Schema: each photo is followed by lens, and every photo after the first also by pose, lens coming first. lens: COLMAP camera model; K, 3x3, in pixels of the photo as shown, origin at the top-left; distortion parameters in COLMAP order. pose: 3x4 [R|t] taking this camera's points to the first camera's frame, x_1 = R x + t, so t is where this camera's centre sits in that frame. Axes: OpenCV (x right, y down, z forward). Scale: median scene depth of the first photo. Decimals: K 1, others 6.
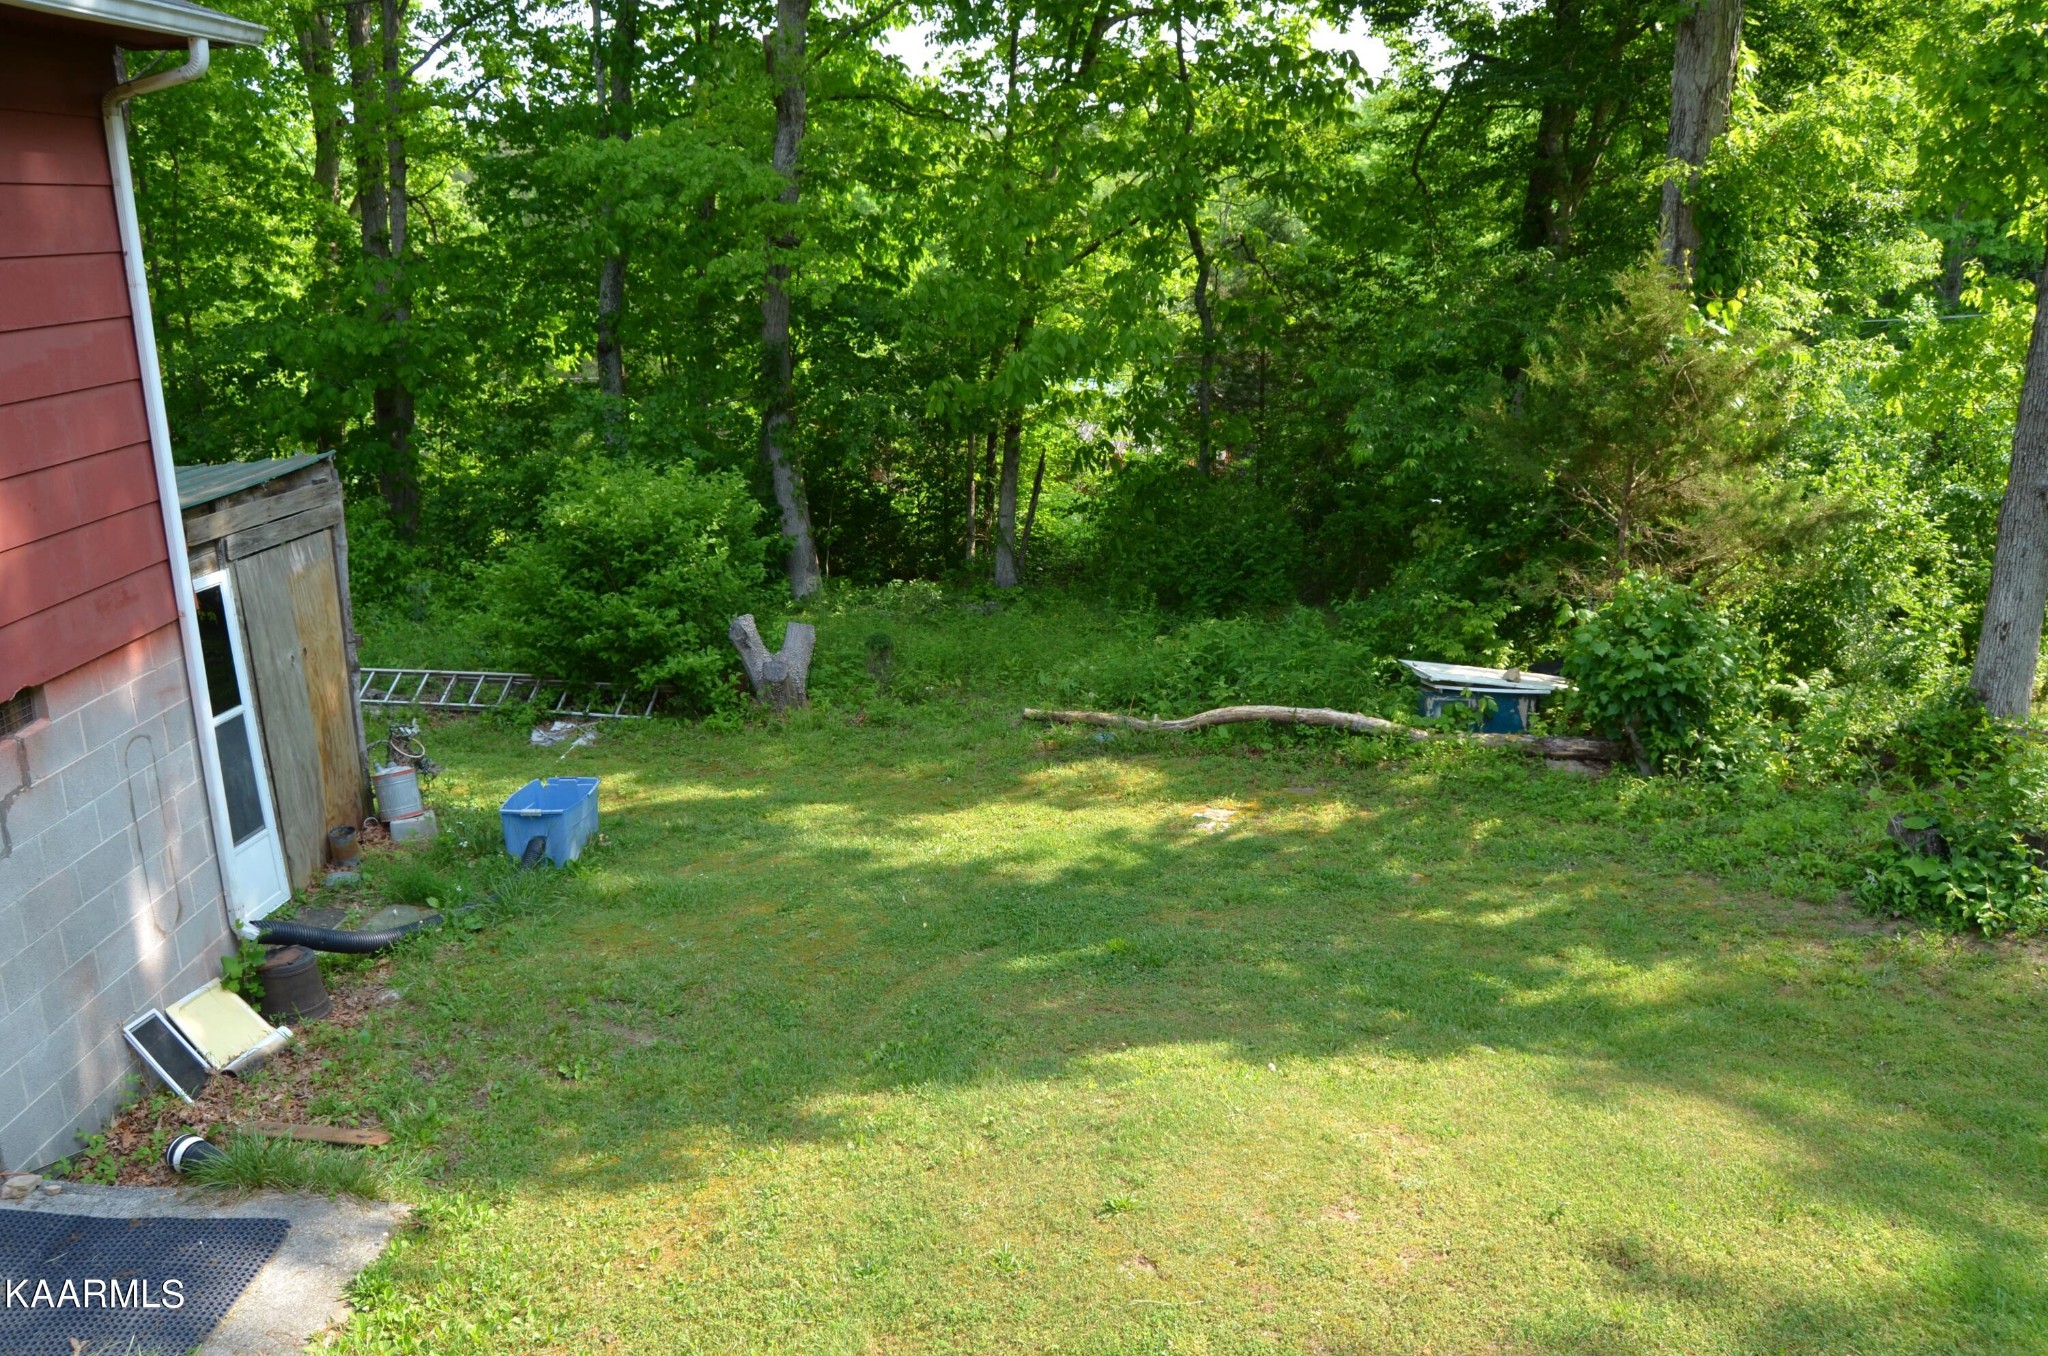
lens RADIAL K [[1578.1, 0, 1019.9], [0, 1578.1, 706.0], [0, 0, 1]] dist [-0.098081, 0.057359]
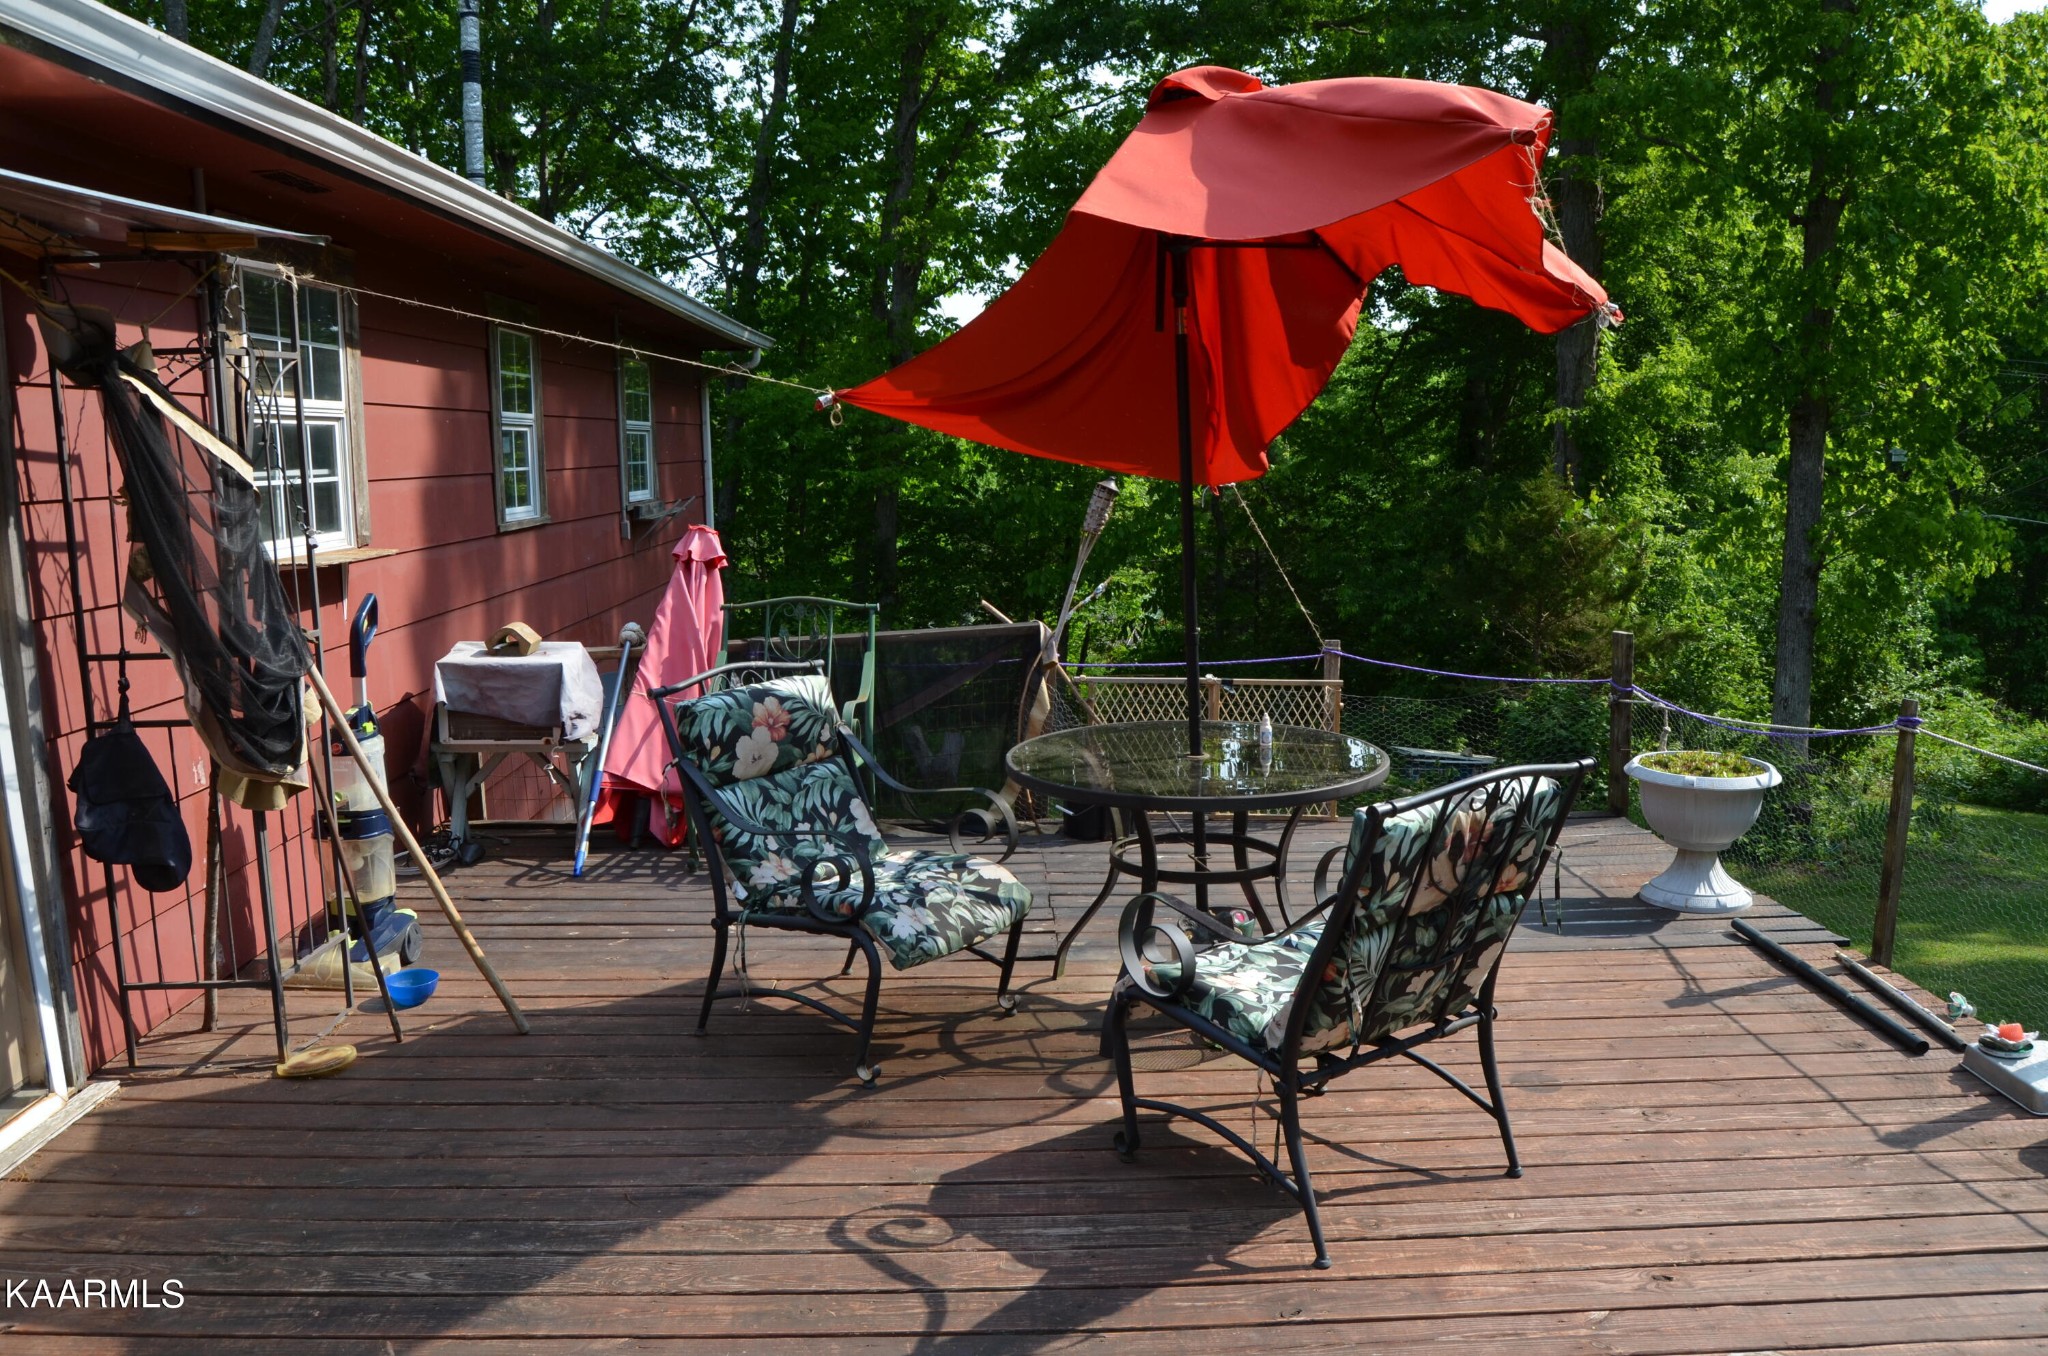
lens RADIAL K [[1630.7, 0, 1024.0], [0, 1630.7, 678.0], [0, 0, 1]] dist [-0.085300, 0.045434]
pose [[0.999015, -0.006001, 0.043963, -0.150506], [0.012890, 0.987334, -0.158133, 0.135094], [-0.042458, 0.158544, 0.986439, -0.441611]]
